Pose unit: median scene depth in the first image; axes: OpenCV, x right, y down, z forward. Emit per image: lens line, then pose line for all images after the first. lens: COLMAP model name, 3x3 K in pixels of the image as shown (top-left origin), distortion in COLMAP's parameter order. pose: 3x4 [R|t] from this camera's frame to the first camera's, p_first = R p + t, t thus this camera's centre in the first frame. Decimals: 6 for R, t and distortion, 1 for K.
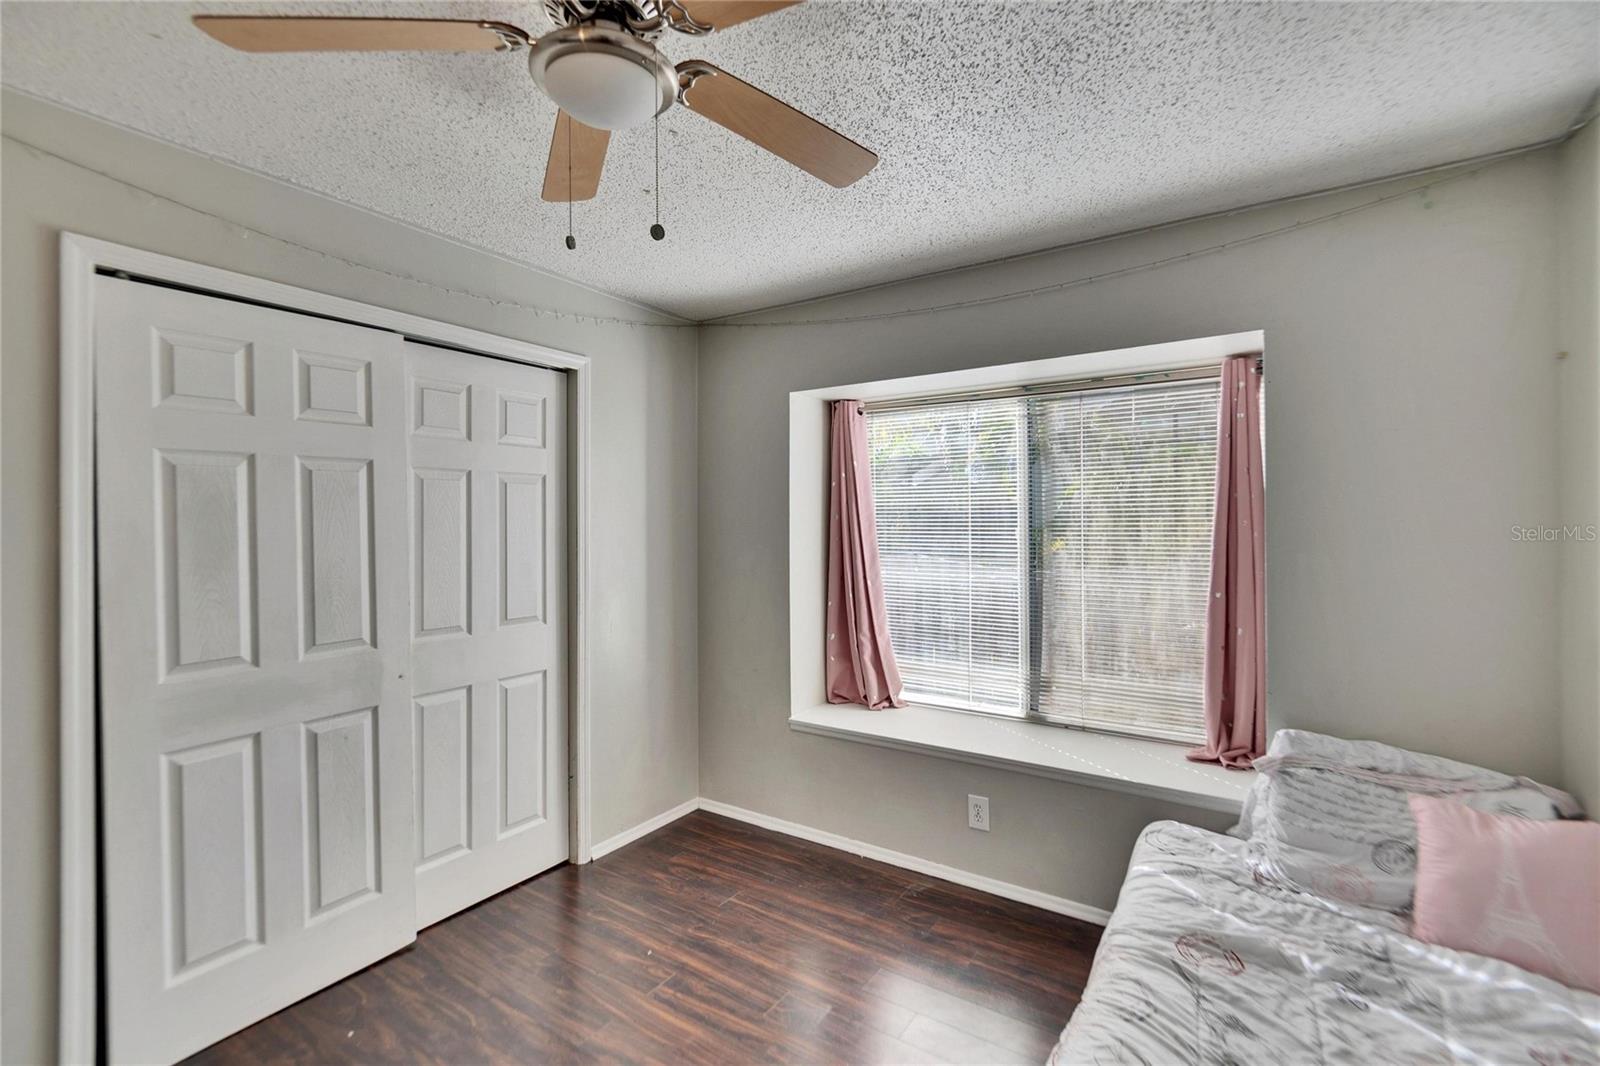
lens RADIAL K [[713.4, 0, 793.2], [0, 713.4, 524.7], [0, 0, 1]] dist [-0.002798, -0.000601]
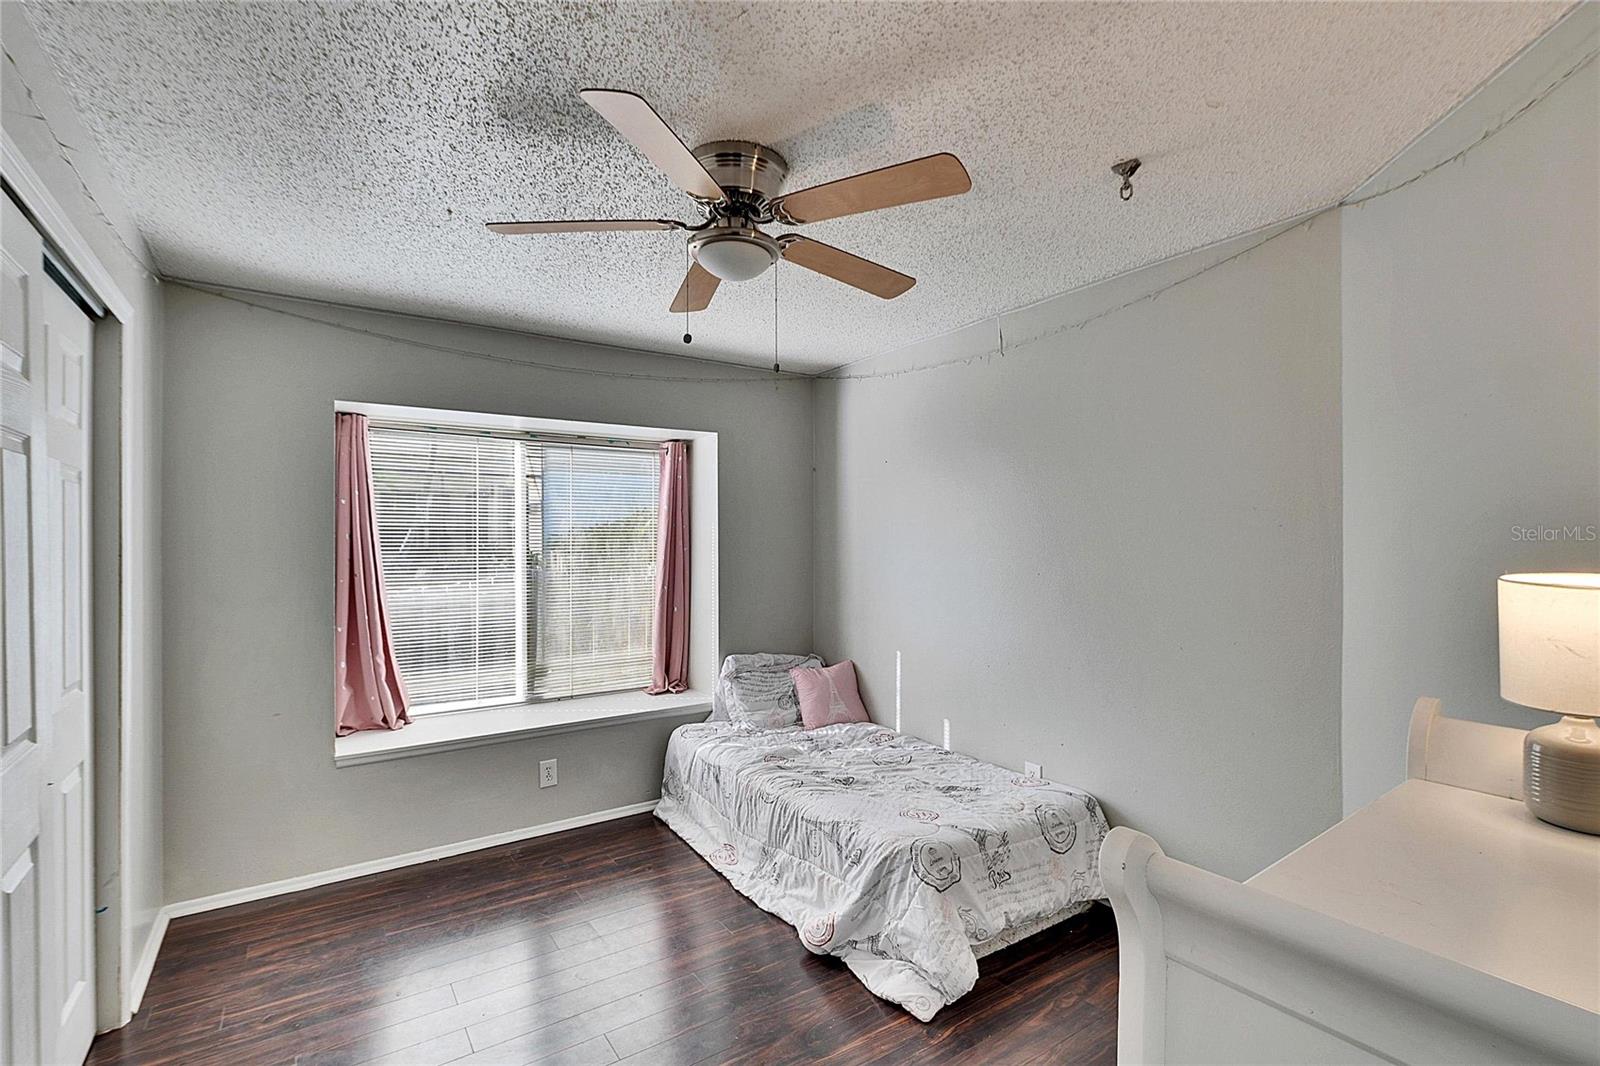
lens RADIAL K [[713.4, 0, 787.5], [0, 713.4, 543.2], [0, 0, 1]] dist [-0.002798, -0.000601]
pose [[0.385187, -0.001975, 0.922837, -0.745231], [0.004757, 0.999989, 0.000154, 0.000116], [-0.922826, 0.004330, 0.385192, 0.126790]]
